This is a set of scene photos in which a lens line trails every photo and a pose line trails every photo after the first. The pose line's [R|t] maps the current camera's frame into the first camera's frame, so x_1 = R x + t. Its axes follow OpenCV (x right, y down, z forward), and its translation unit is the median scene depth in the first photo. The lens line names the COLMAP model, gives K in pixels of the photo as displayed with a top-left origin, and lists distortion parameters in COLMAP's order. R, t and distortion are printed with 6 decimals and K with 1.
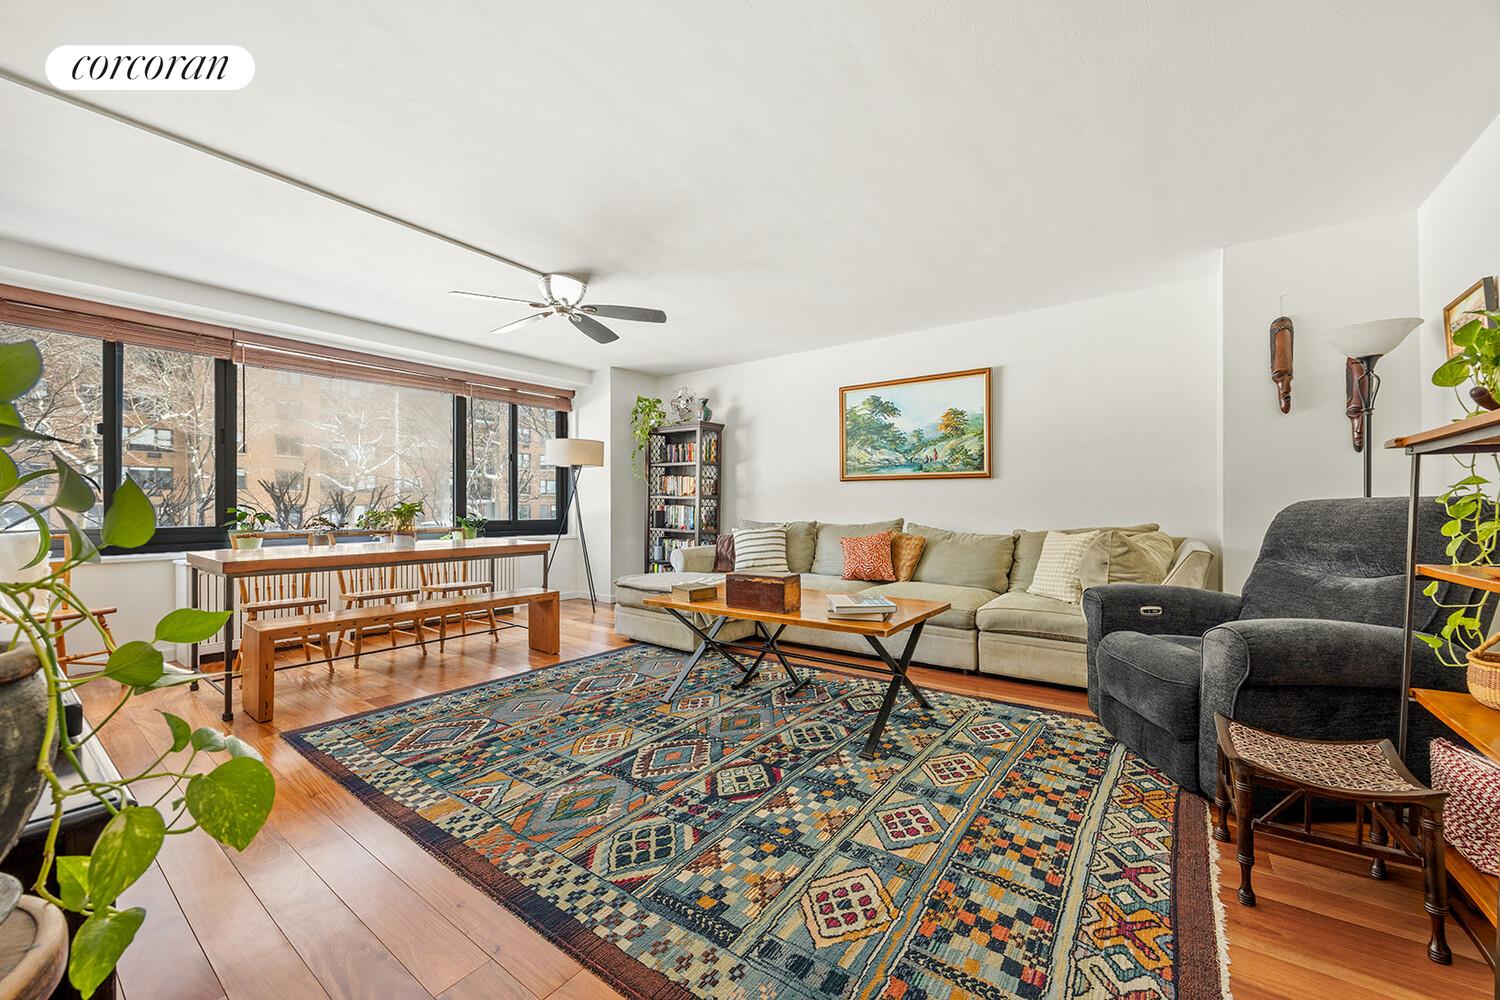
lens RADIAL K [[574.4, 0, 749.3], [0, 574.4, 506.2], [0, 0, 1]] dist [-0.003593, 0.000140]
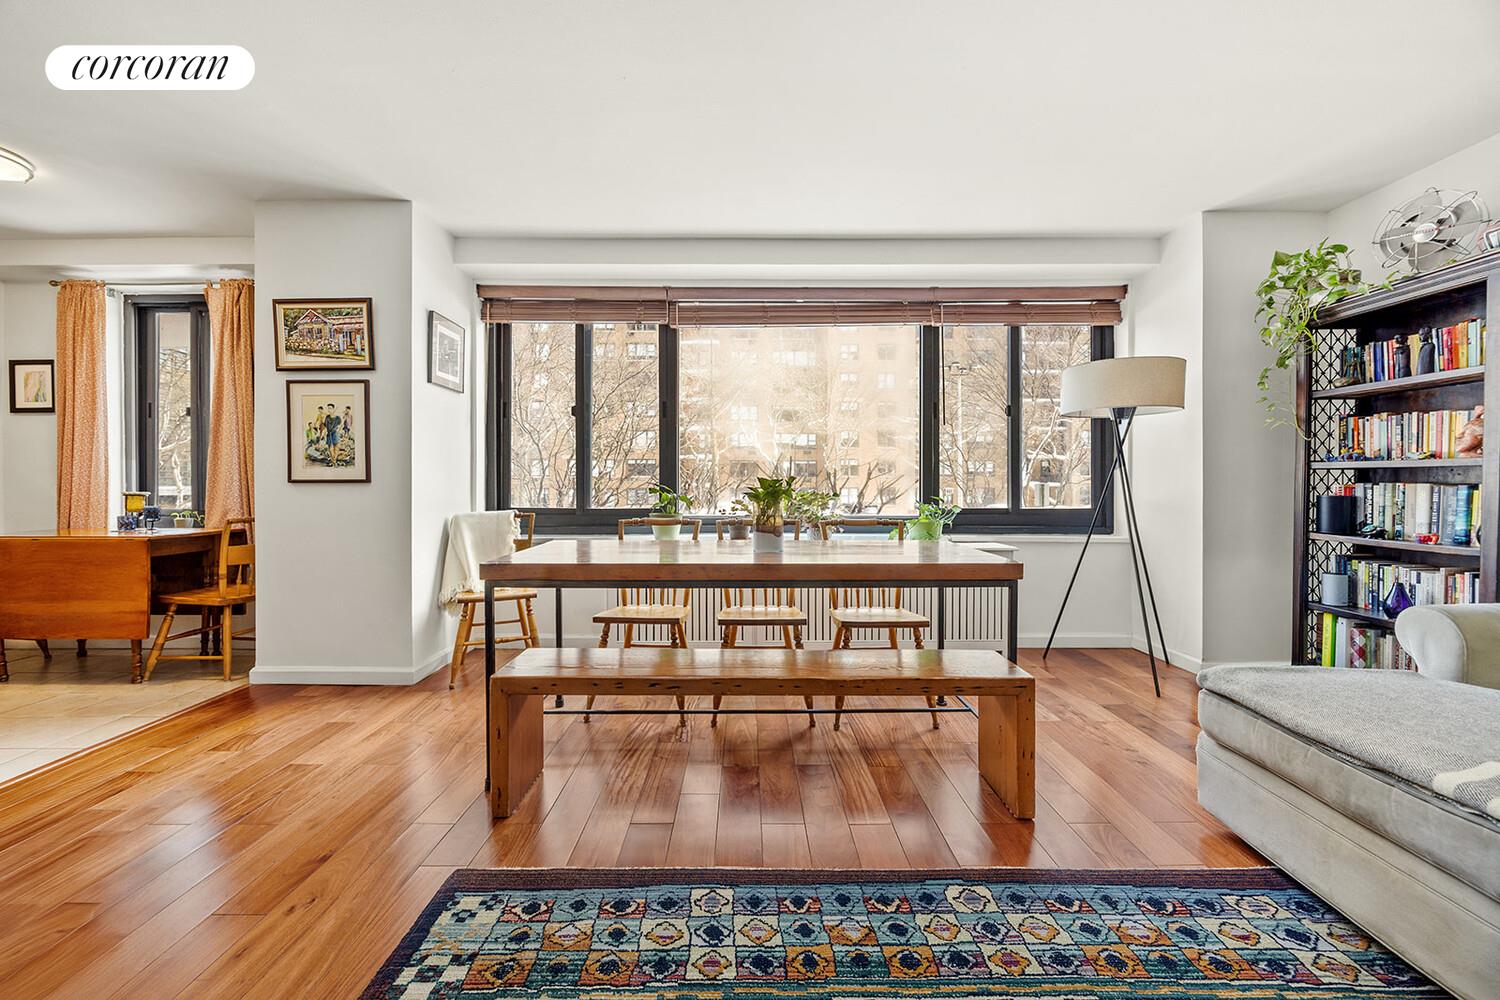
lens RADIAL K [[574.4, 0, 743.1], [0, 574.4, 489.4], [0, 0, 1]] dist [-0.003593, 0.000140]
pose [[0.591229, 0.001325, -0.806503, -0.074754], [-0.001483, 0.999999, 0.000555, 0.003350], [0.806502, 0.000868, 0.591230, 0.378601]]
